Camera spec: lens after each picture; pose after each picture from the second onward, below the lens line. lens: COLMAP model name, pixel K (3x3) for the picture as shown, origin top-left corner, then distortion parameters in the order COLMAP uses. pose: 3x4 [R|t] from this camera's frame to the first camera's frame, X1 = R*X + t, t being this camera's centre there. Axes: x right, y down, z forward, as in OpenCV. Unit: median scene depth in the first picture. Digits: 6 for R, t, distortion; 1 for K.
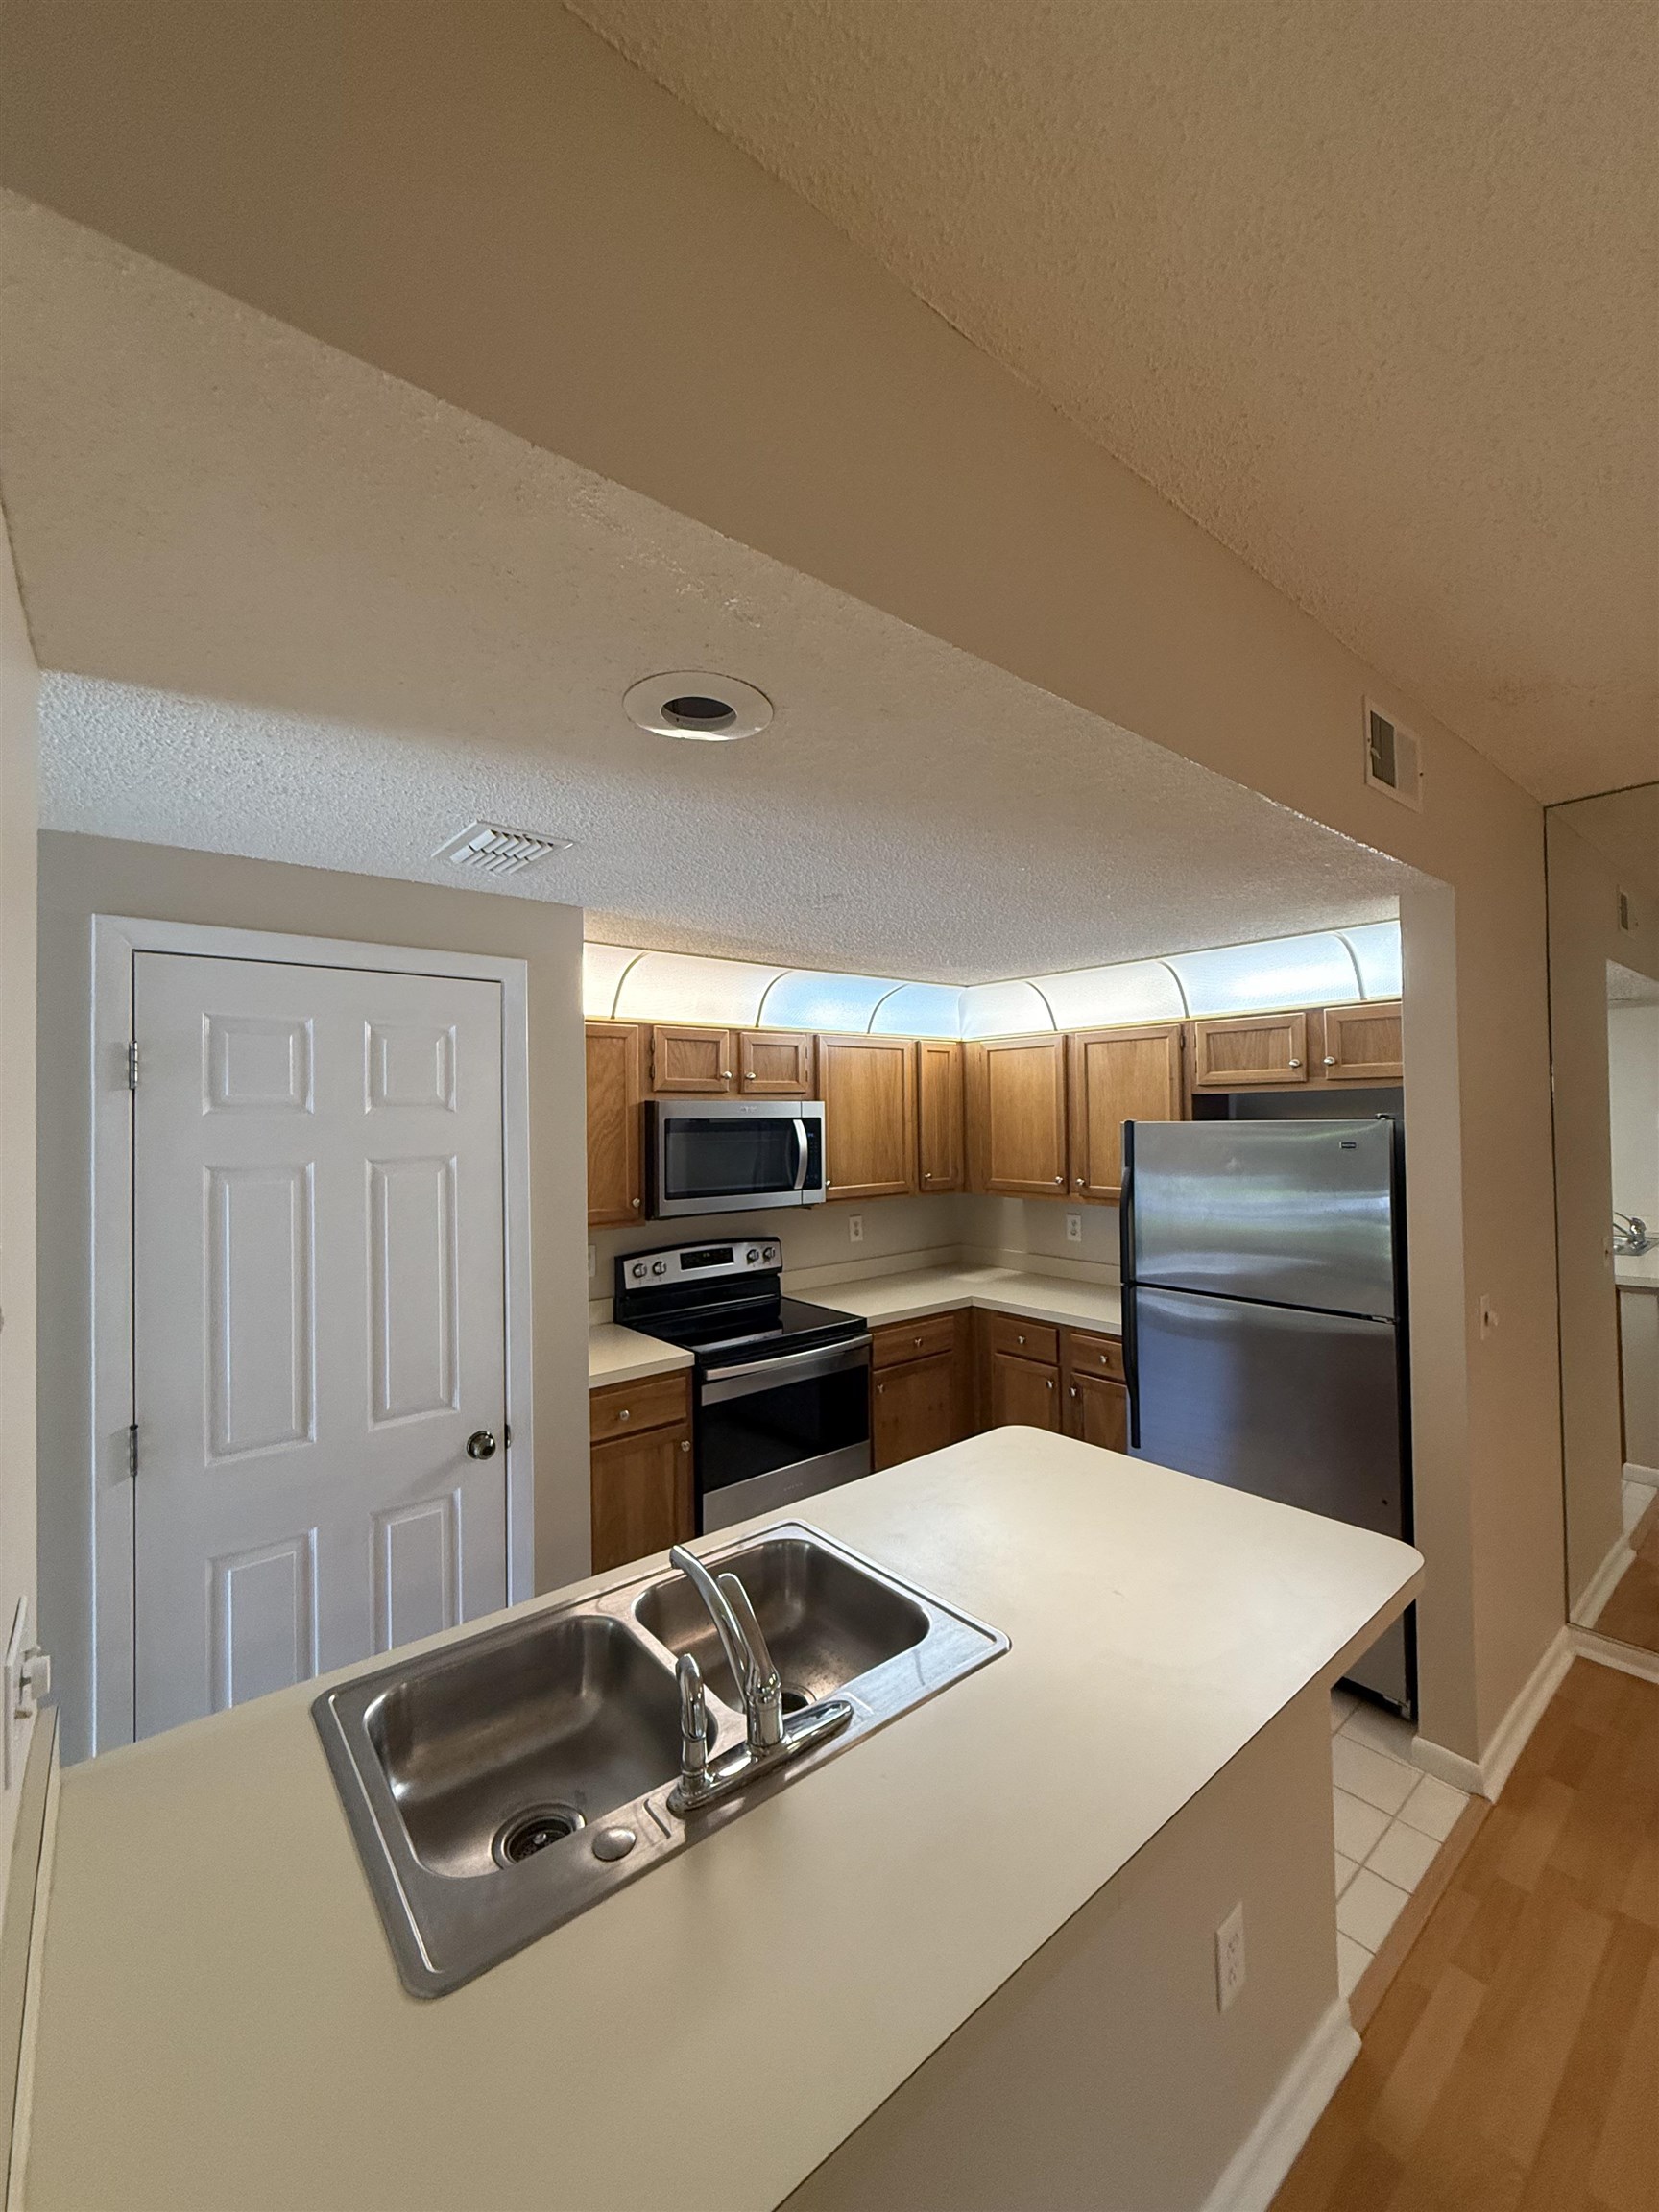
lens RADIAL K [[878.3, 0, 831.4], [0, 878.3, 1104.6], [0, 0, 1]] dist [-0.000032, 0.000131]
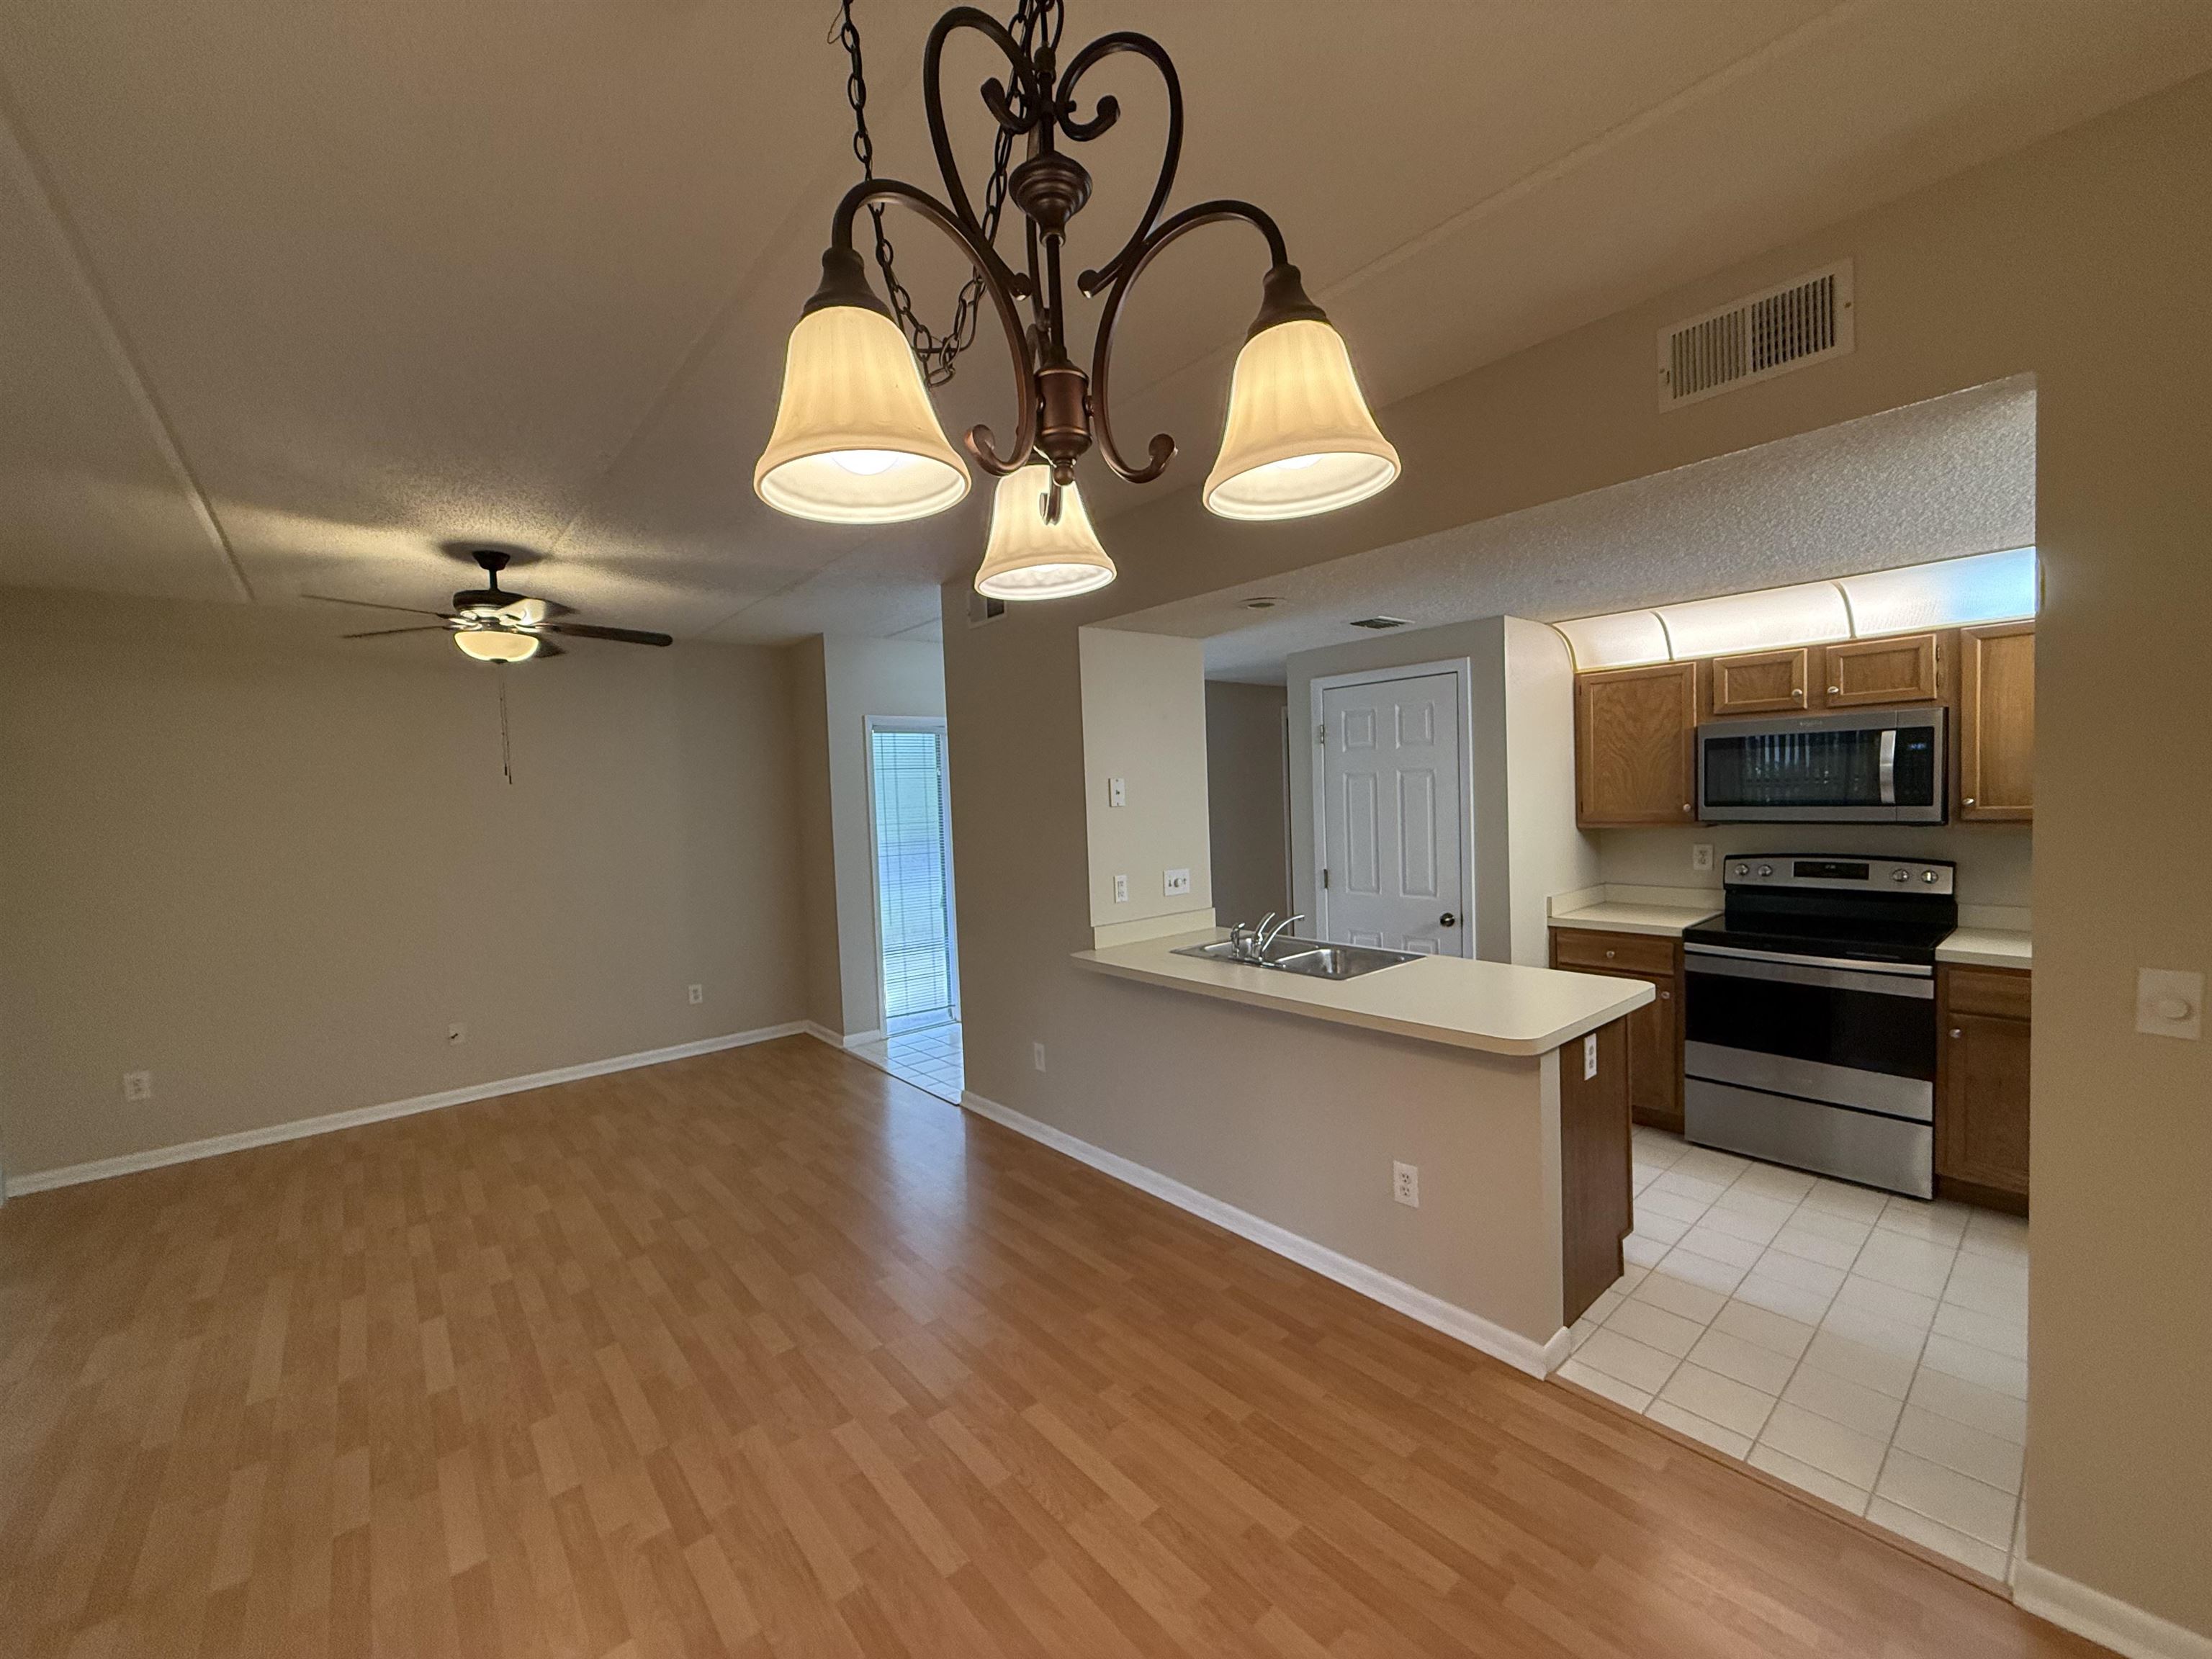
lens RADIAL K [[878.3, 0, 1107.2], [0, 878.3, 827.4], [0, 0, 1]] dist [-0.000032, 0.000131]
pose [[0.021381, 0.052487, -0.998393, 0.990766], [0.045866, 0.997518, 0.053424, 0.035410], [0.998719, -0.046935, 0.018921, 0.157907]]
